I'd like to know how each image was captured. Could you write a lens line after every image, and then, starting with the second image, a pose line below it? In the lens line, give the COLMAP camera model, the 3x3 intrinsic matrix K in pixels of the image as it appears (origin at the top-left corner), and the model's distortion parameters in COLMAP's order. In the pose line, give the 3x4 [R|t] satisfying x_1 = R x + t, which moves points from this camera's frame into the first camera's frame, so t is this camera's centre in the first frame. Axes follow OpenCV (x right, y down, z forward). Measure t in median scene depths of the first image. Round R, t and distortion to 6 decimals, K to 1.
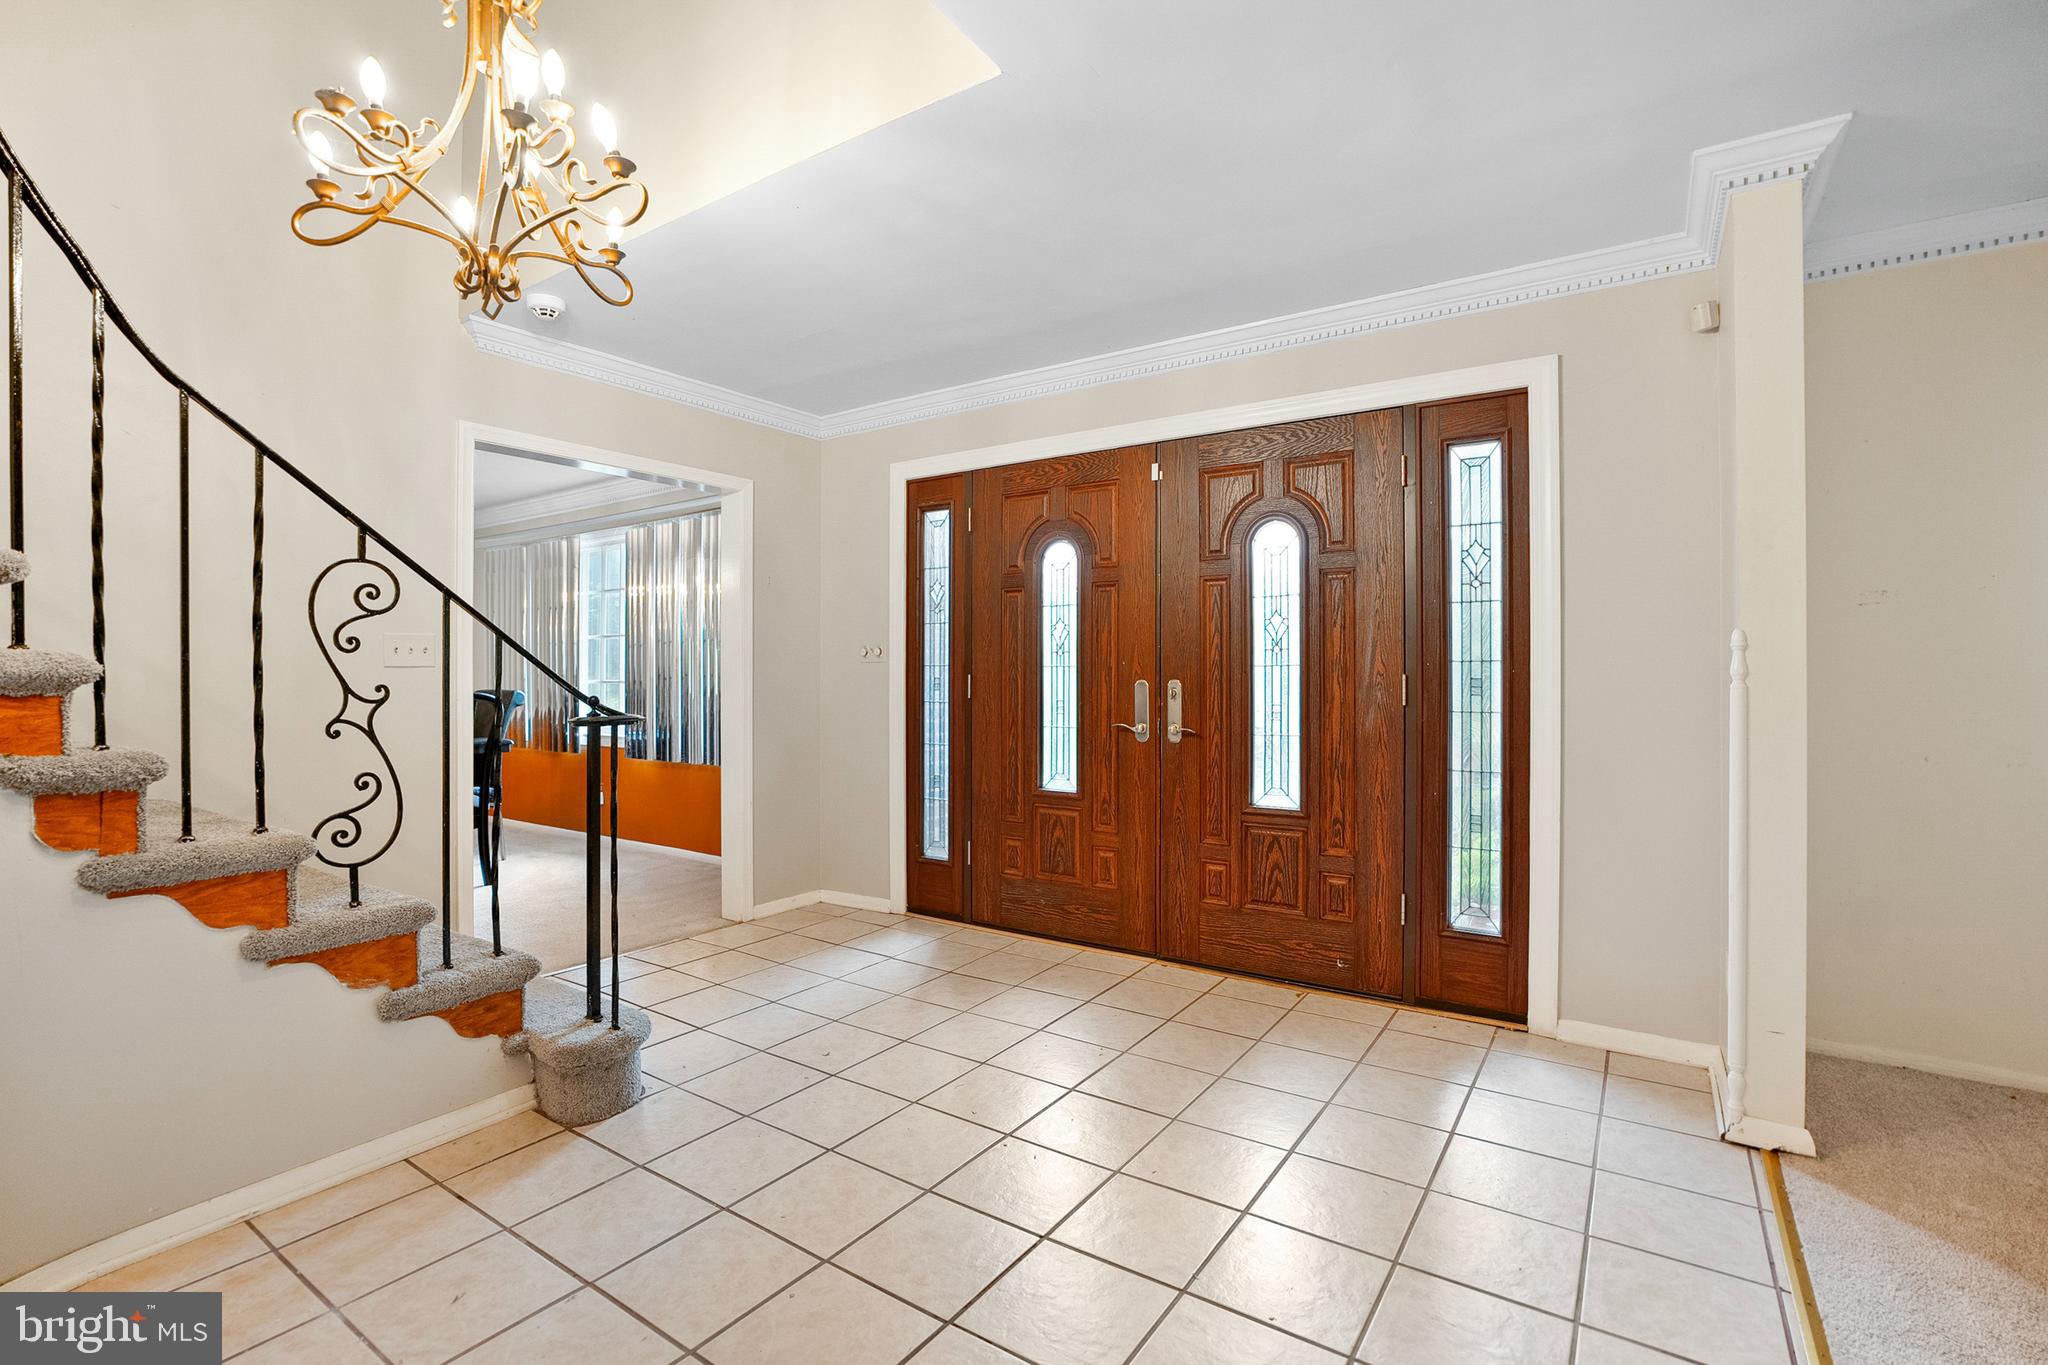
lens RADIAL K [[930.5, 0, 1014.2], [0, 930.5, 670.2], [0, 0, 1]] dist [-0.037591, 0.013898]
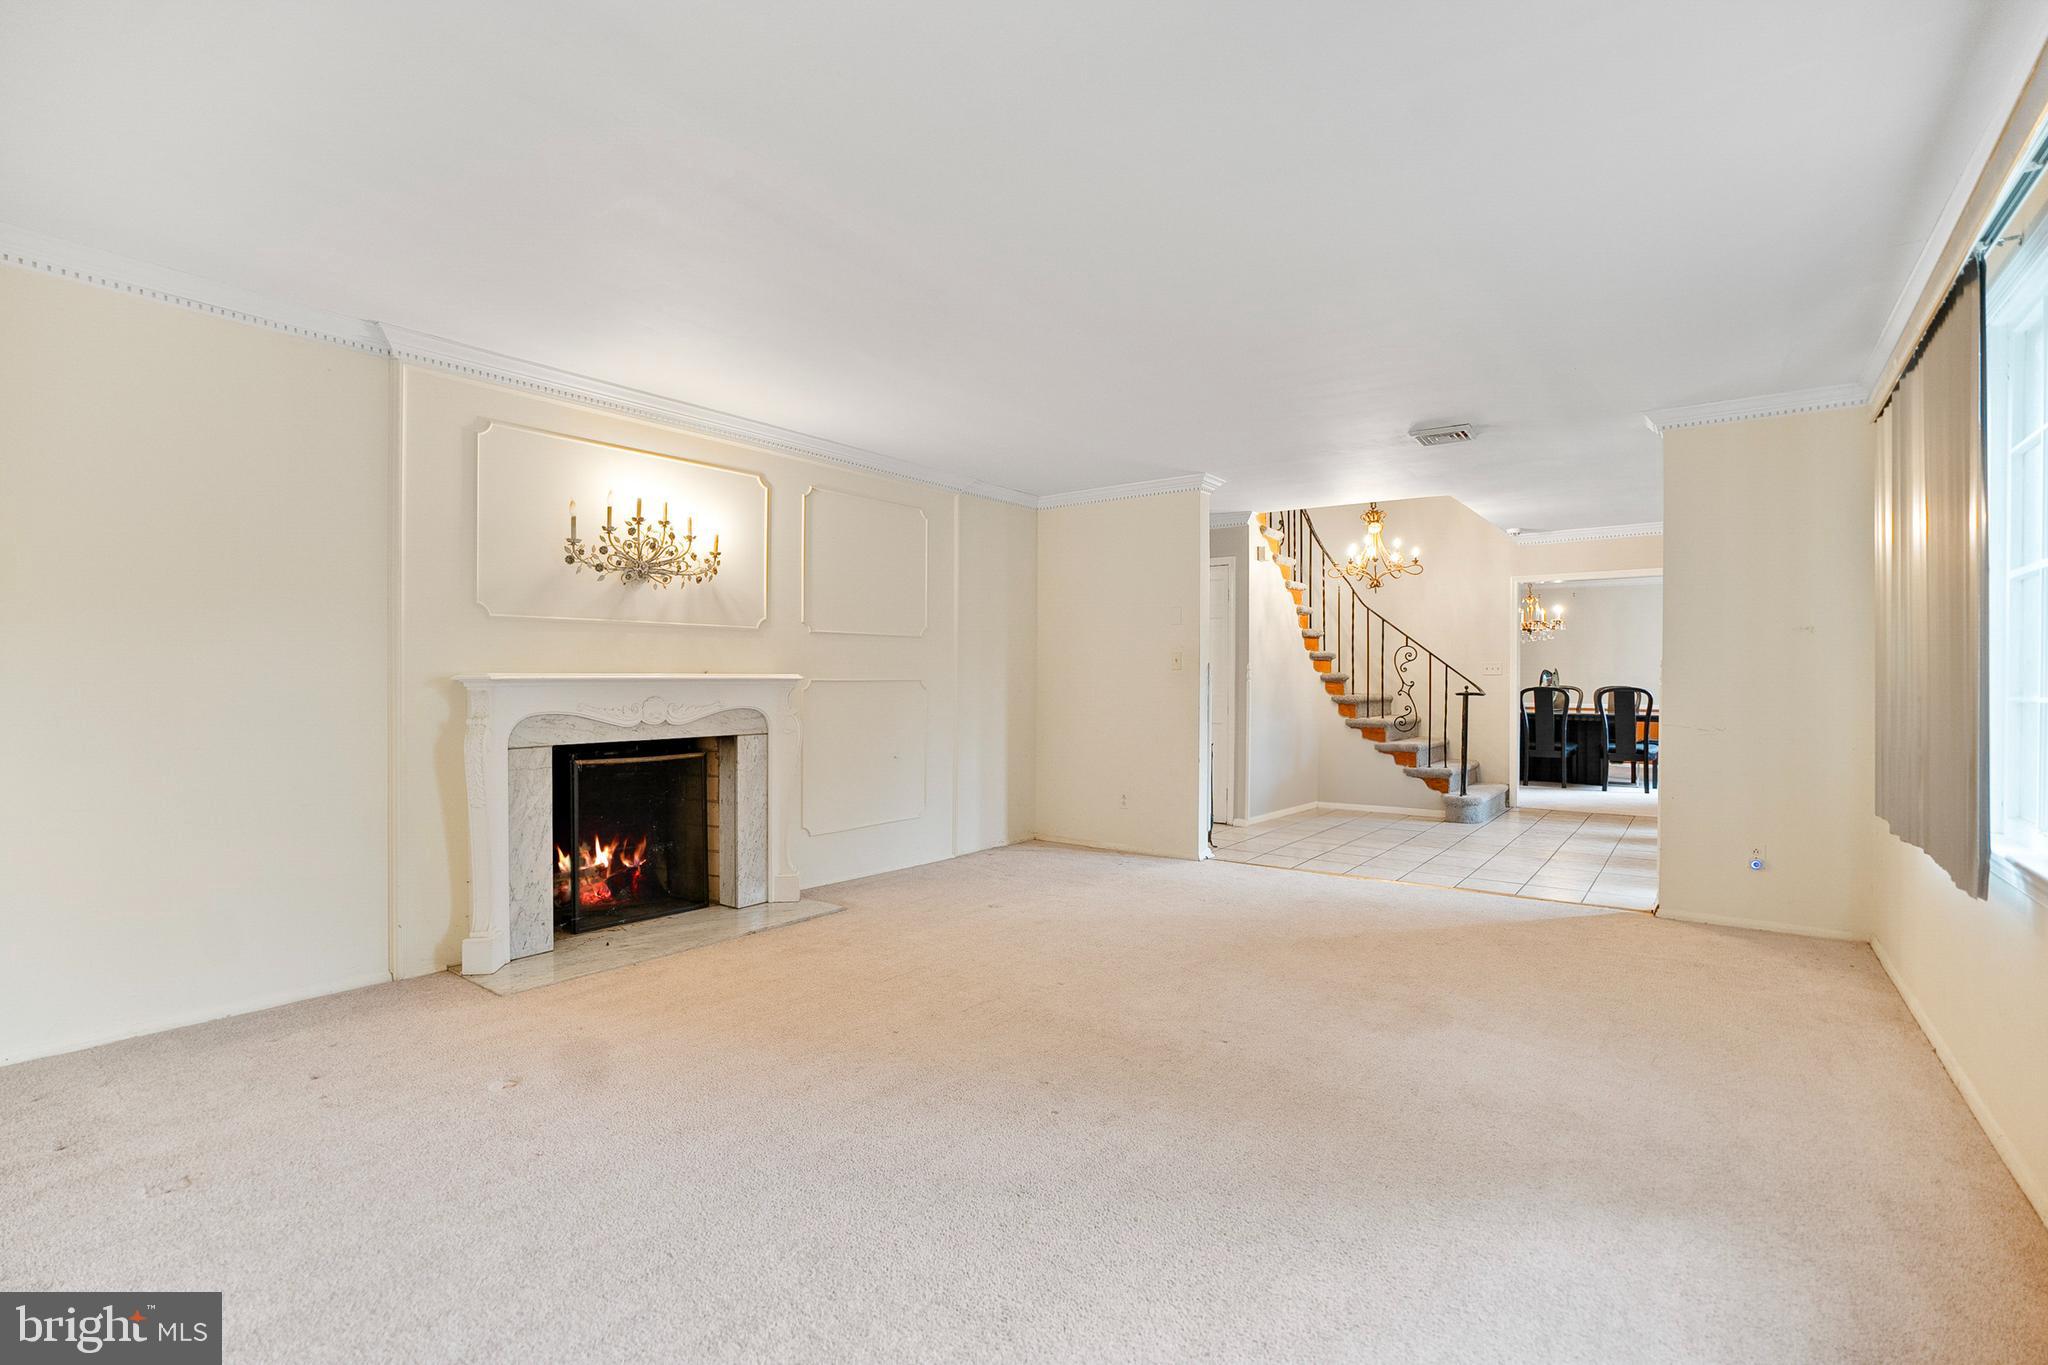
lens RADIAL K [[930.5, 0, 1011.9], [0, 930.5, 685.5], [0, 0, 1]] dist [-0.037591, 0.013898]
pose [[-0.052325, 0.009007, -0.998589, 2.116973], [0.002849, 0.999957, 0.008870, -0.002096], [0.998626, -0.002381, -0.052349, -0.248007]]
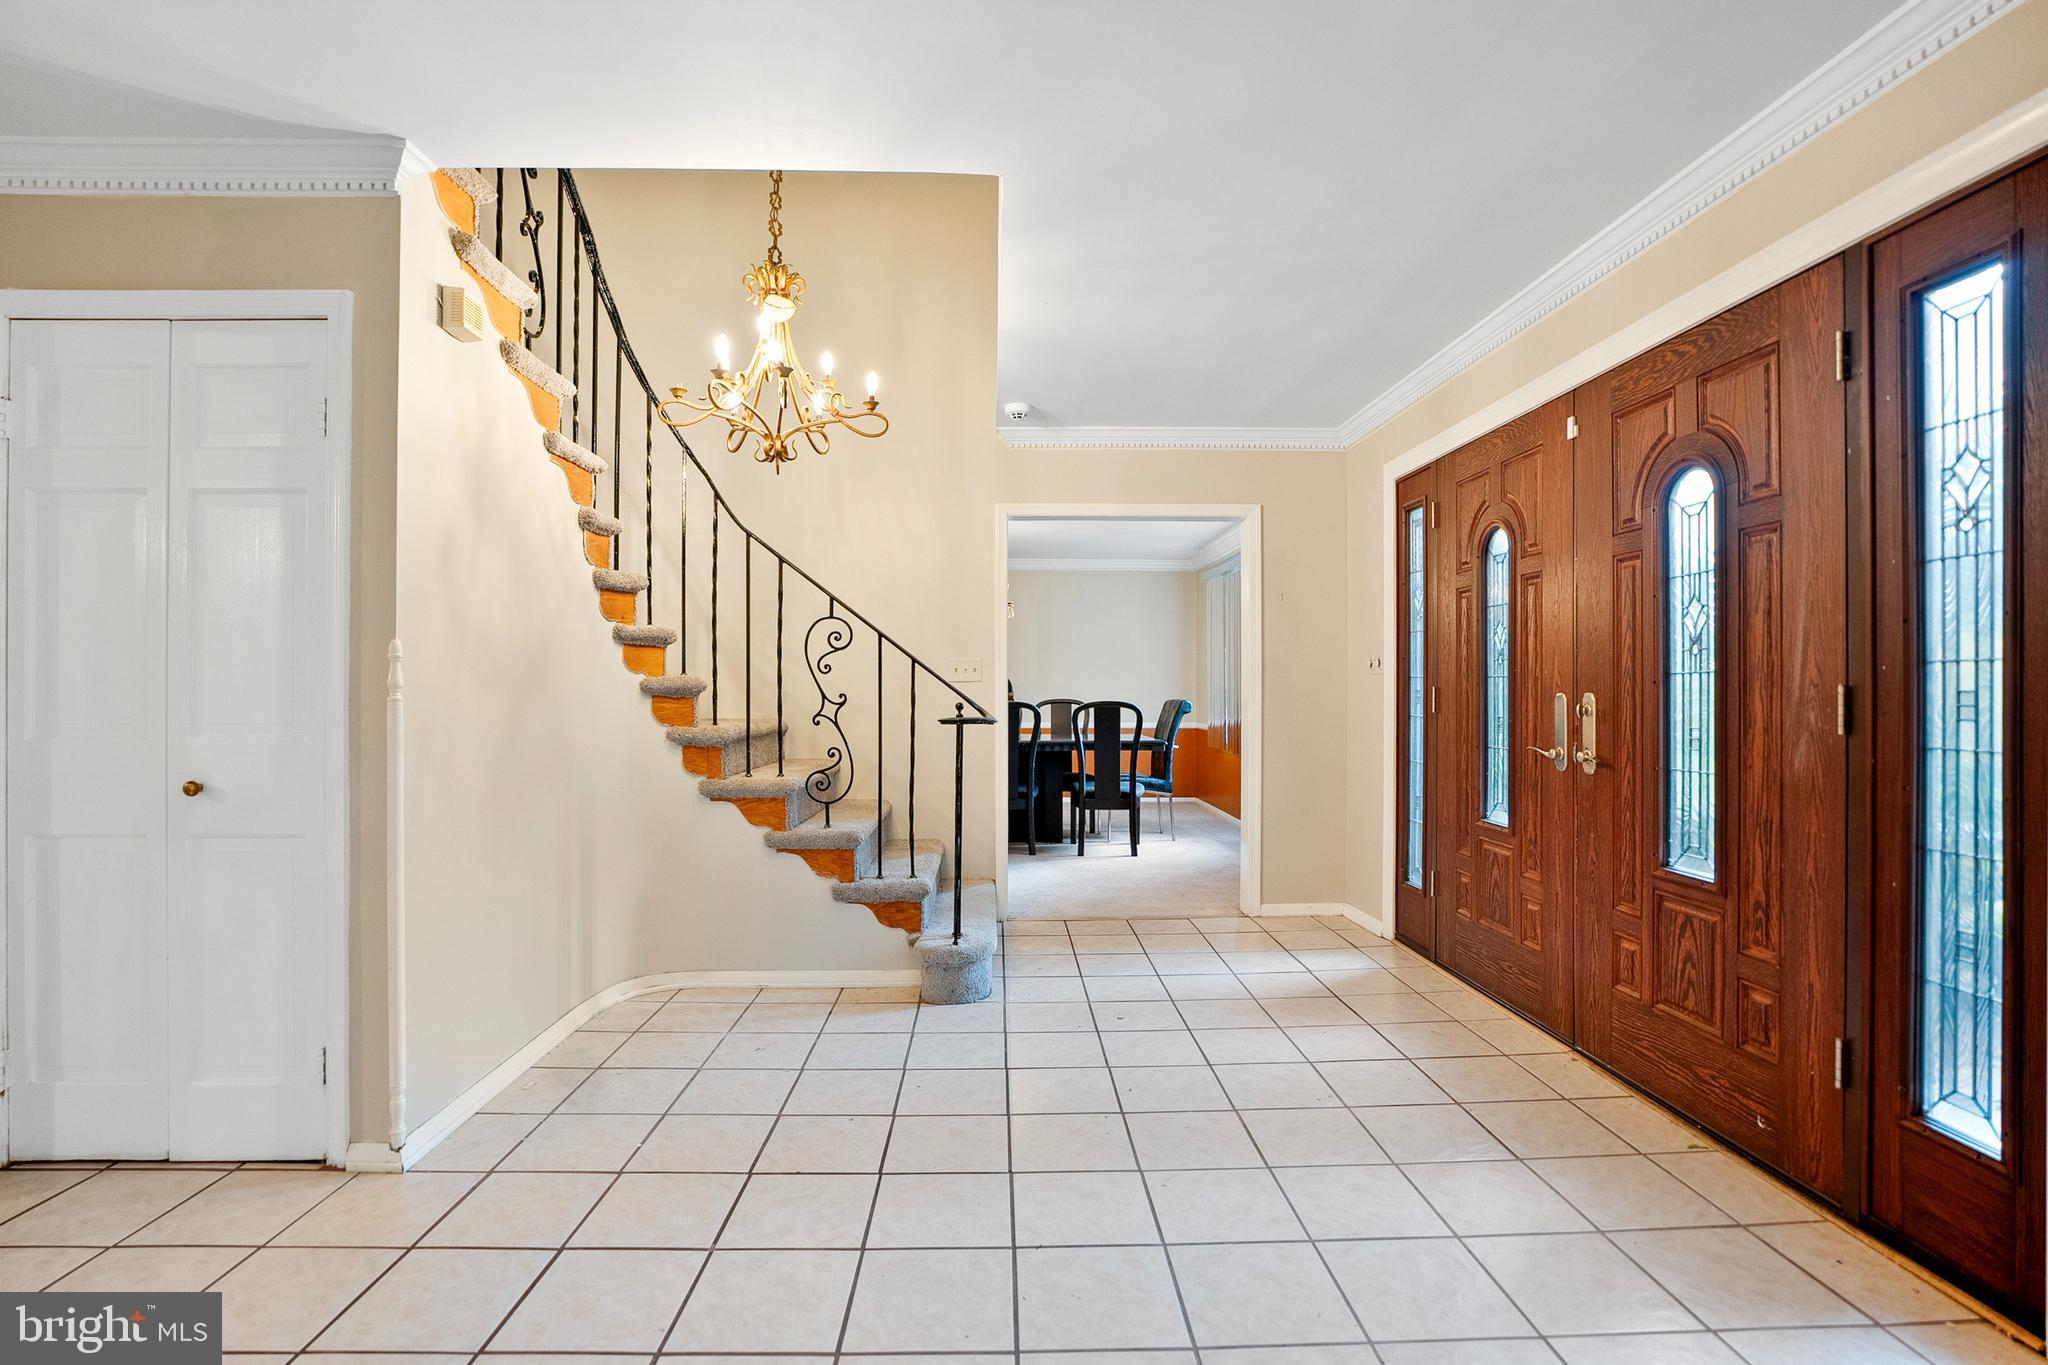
lens RADIAL K [[930.5, 0, 1013.9], [0, 930.5, 682.4], [0, 0, 1]] dist [-0.037591, 0.013898]
pose [[0.595275, -0.005564, -0.803503, 0.588400], [0.004852, 0.999983, -0.003330, 0.002302], [0.803508, -0.001916, 0.595291, 0.192412]]
